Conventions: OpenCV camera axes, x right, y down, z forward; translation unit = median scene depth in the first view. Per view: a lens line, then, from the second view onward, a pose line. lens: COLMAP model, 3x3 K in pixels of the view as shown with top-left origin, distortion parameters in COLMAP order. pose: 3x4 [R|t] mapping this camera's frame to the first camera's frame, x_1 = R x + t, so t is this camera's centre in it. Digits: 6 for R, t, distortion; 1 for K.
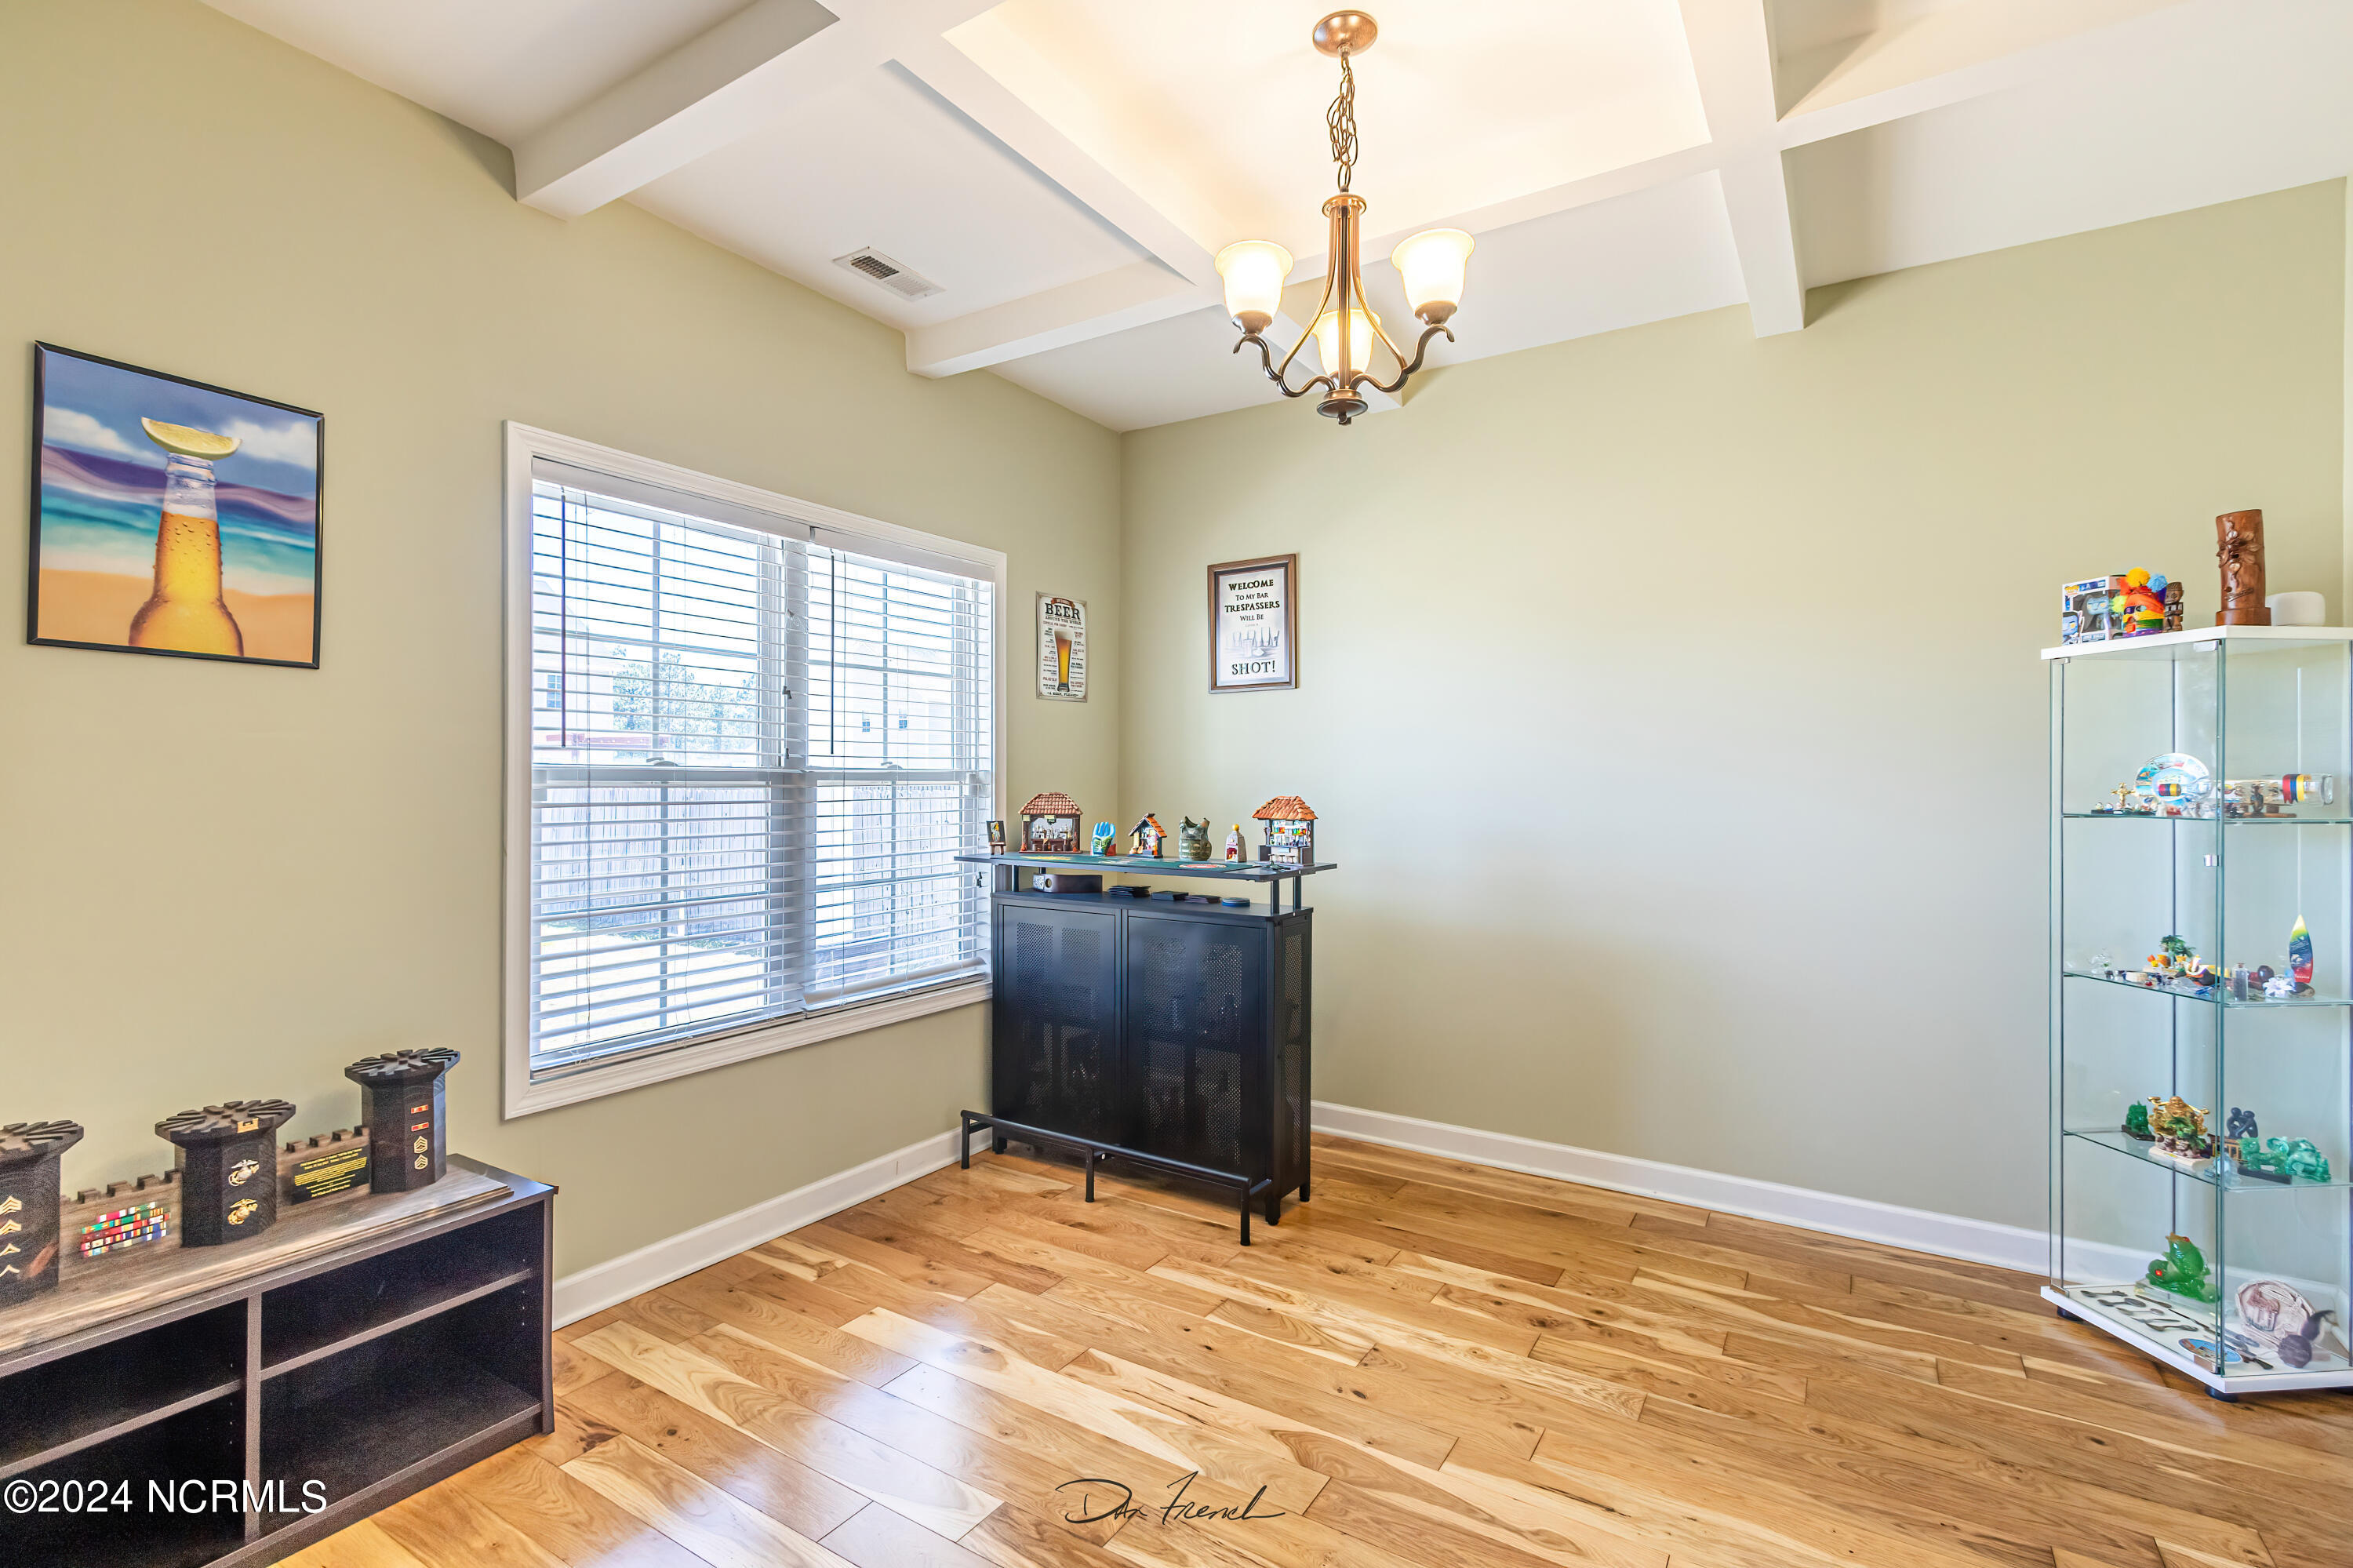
lens RADIAL K [[1096.0, 0, 1176.5], [0, 1096.0, 784.0], [0, 0, 1]] dist [0.001272, 0.000133]
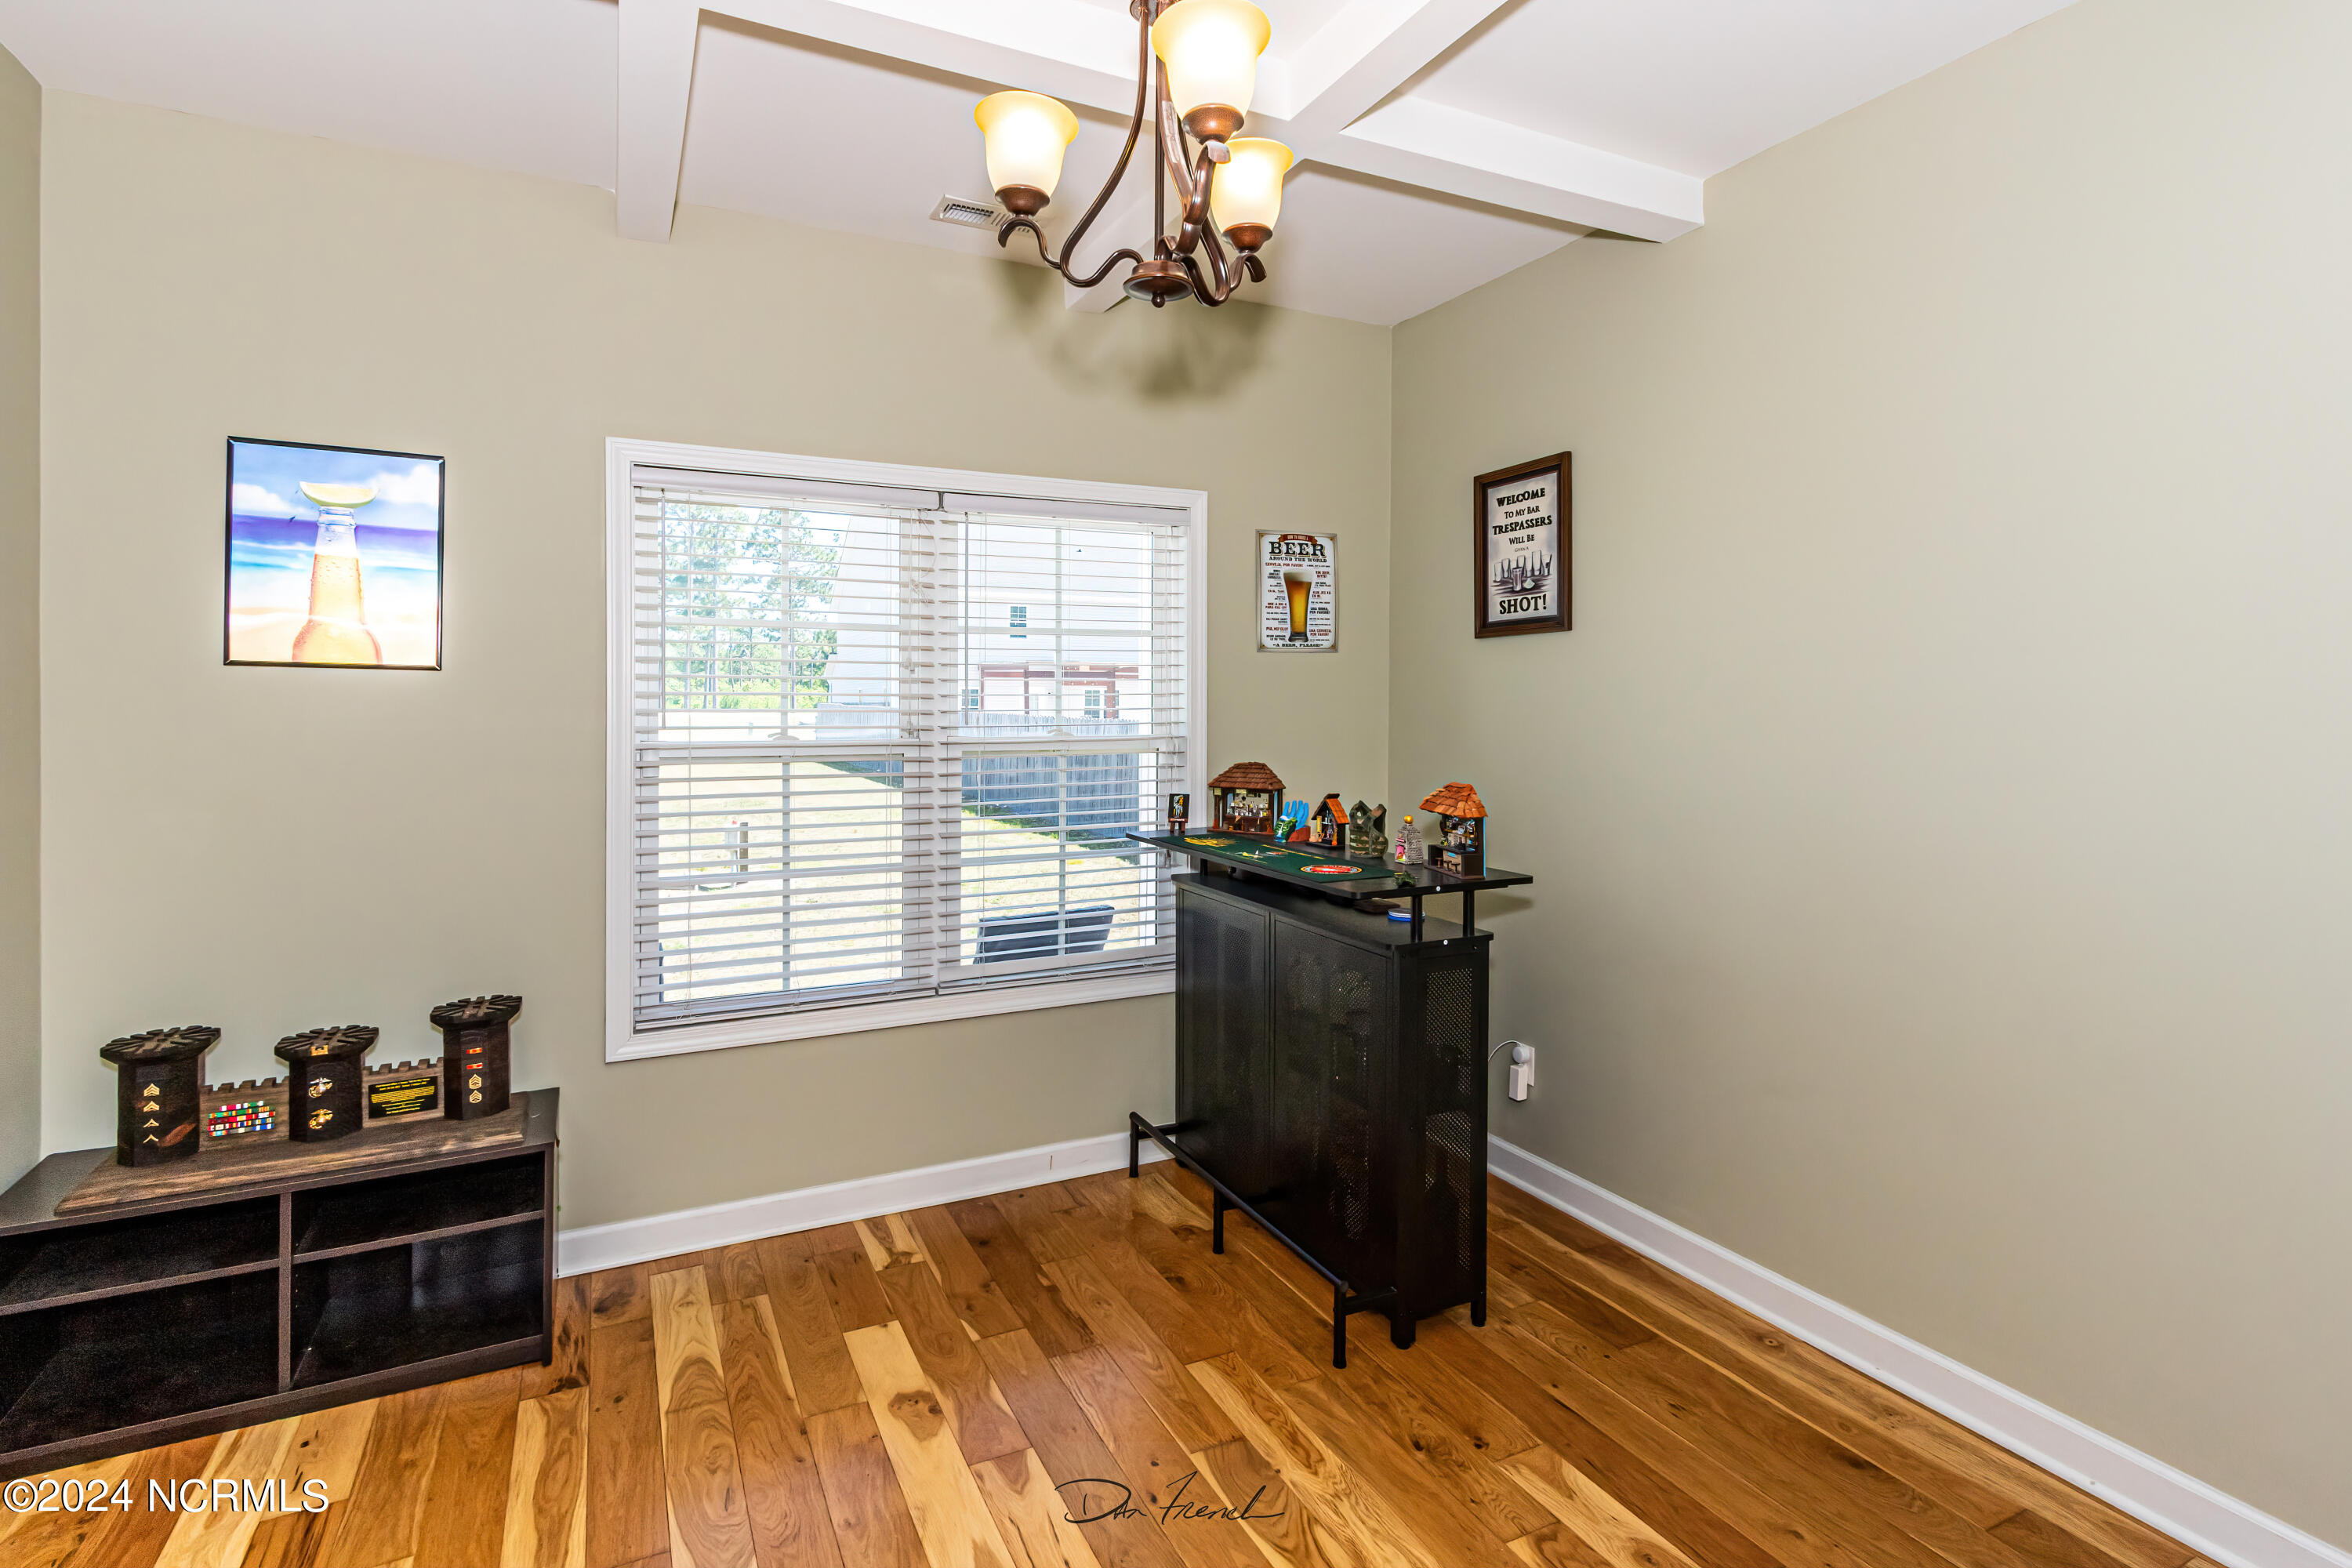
lens RADIAL K [[1136.3, 0, 1166.9], [0, 1136.3, 707.0], [0, 0, 1]] dist [0.002644, -0.000065]
pose [[0.847823, 0.002823, -0.530271, 0.386298], [-0.001727, 0.999995, 0.002561, -0.048042], [0.530276, -0.001255, 0.847824, 0.255047]]
